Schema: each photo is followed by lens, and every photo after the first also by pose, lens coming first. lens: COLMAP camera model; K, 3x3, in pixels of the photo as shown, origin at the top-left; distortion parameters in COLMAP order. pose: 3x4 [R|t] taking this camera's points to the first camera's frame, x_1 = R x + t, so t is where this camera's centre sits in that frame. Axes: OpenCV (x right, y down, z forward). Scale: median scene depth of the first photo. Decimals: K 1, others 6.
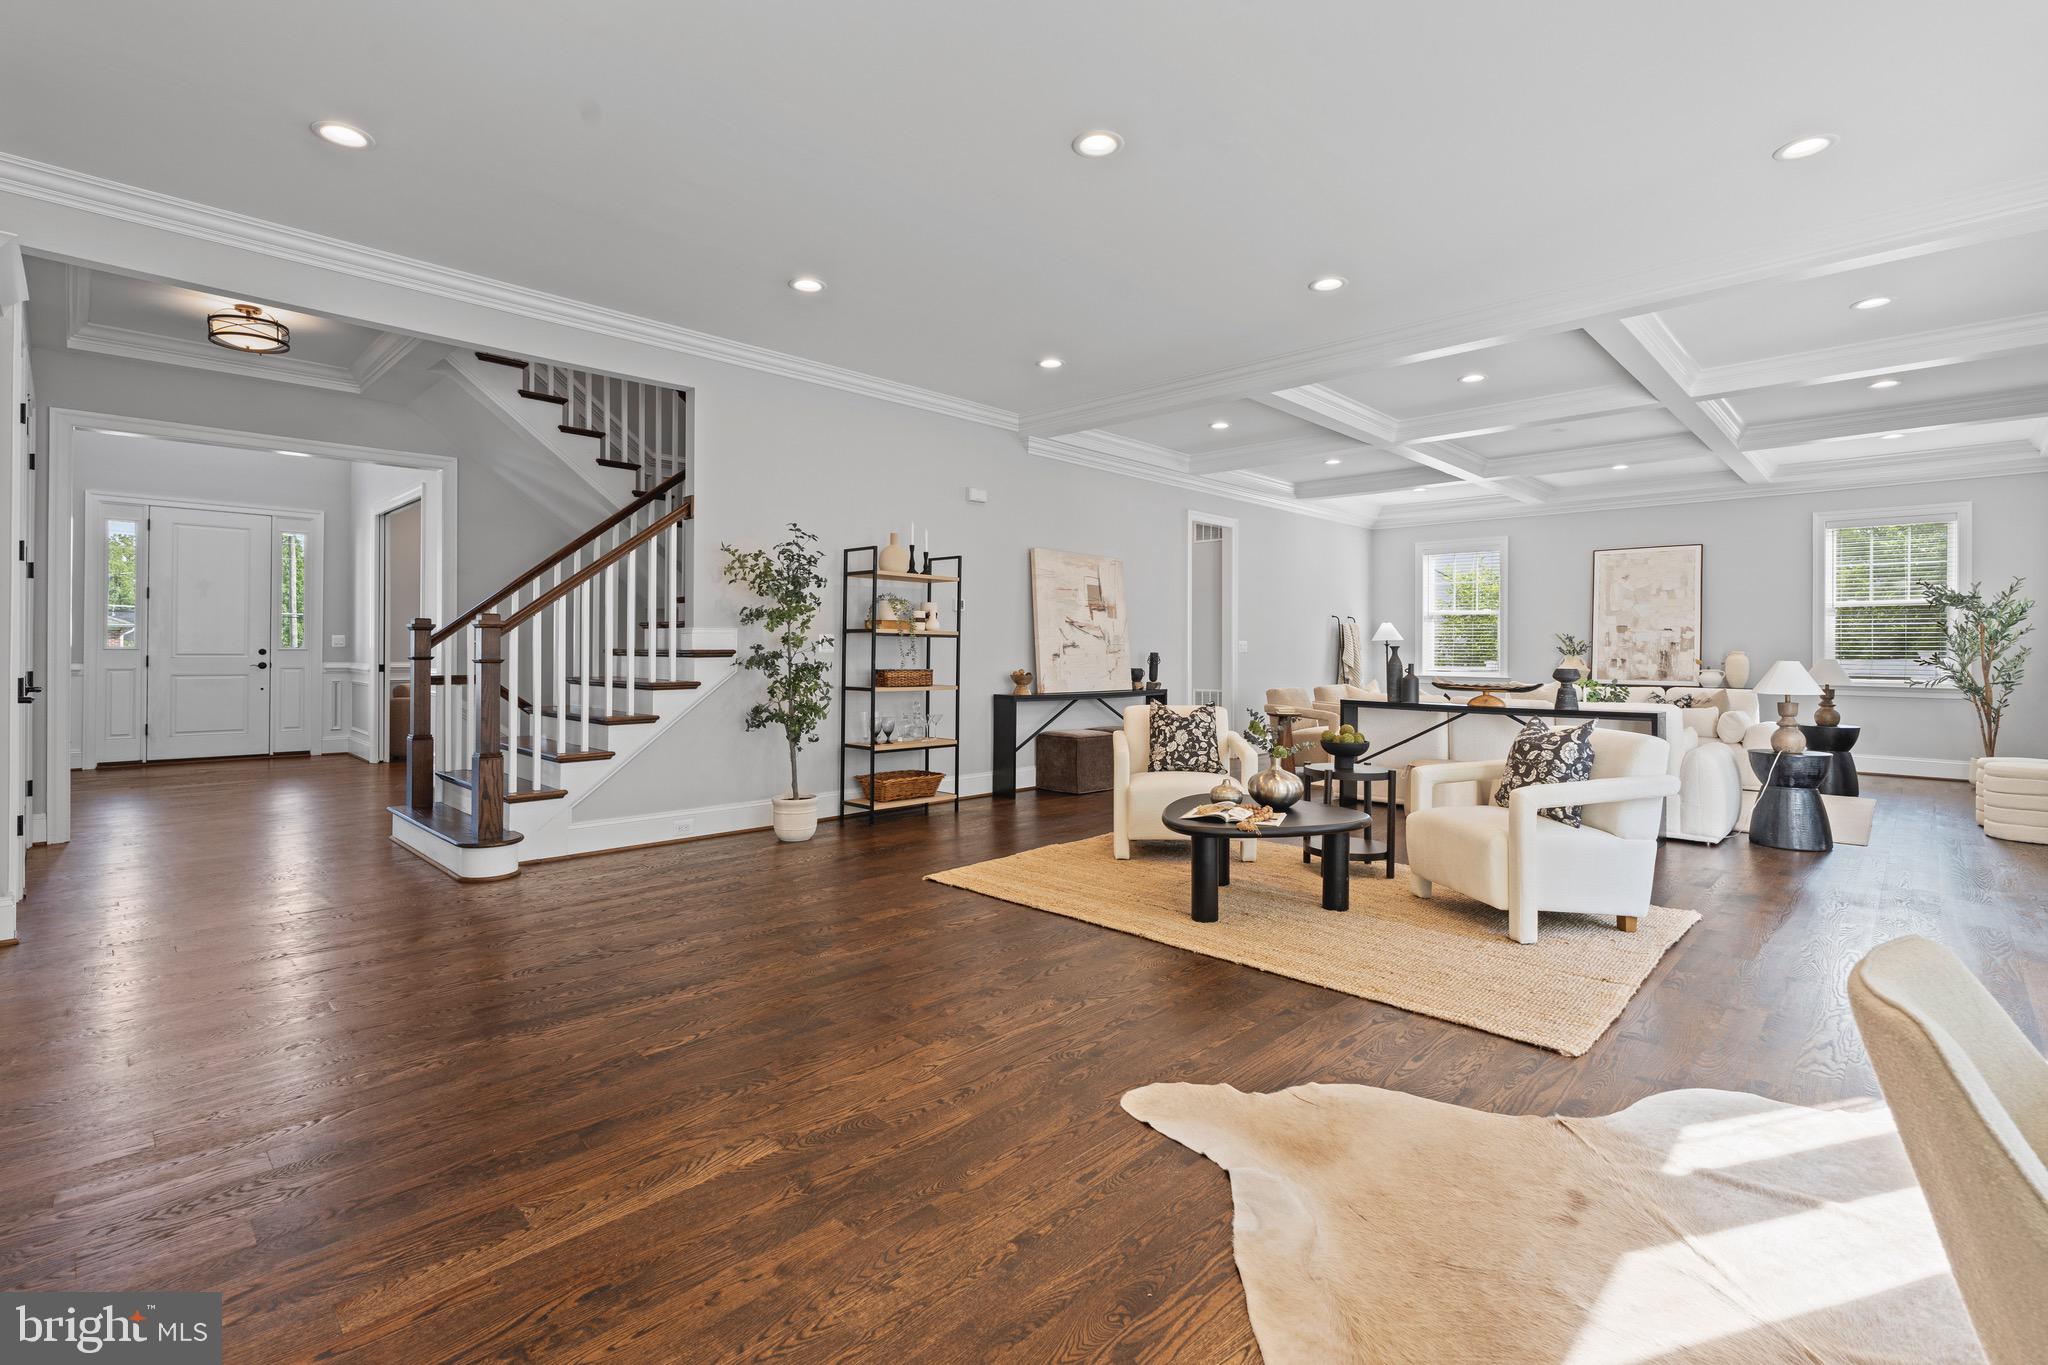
lens RADIAL K [[929.5, 0, 1032.3], [0, 929.5, 646.0], [0, 0, 1]] dist [-0.006611, 0.003729]
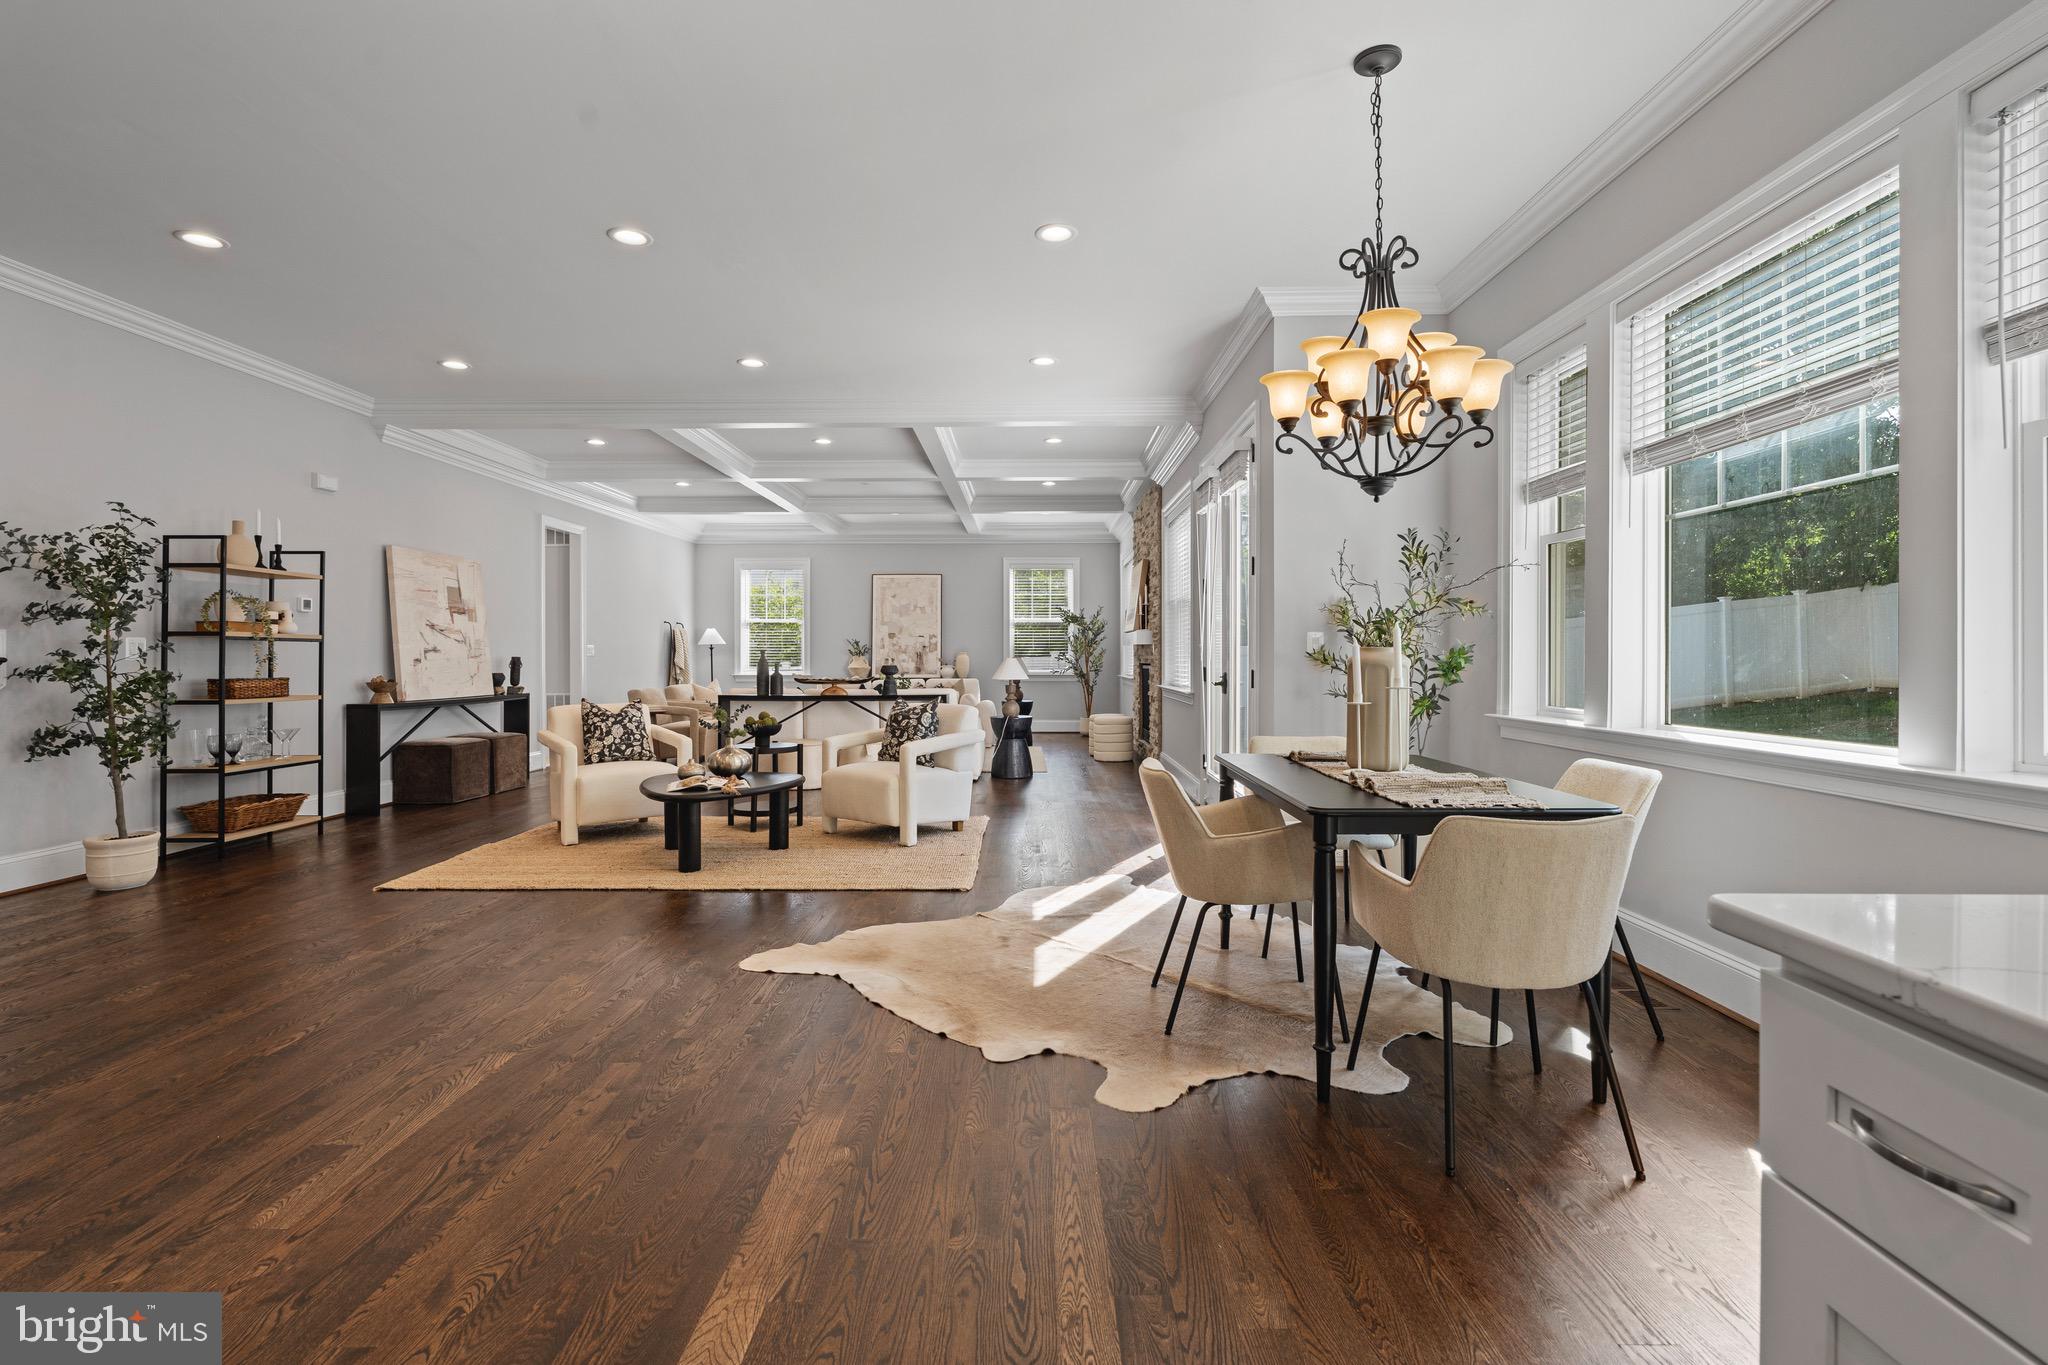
lens RADIAL K [[929.5, 0, 1024.6], [0, 929.5, 650.7], [0, 0, 1]] dist [-0.006611, 0.003729]
pose [[0.724333, -0.004725, 0.689434, -0.218859], [0.003462, 0.999989, 0.003217, -0.000967], [-0.689441, 0.000056, 0.724342, -0.130467]]
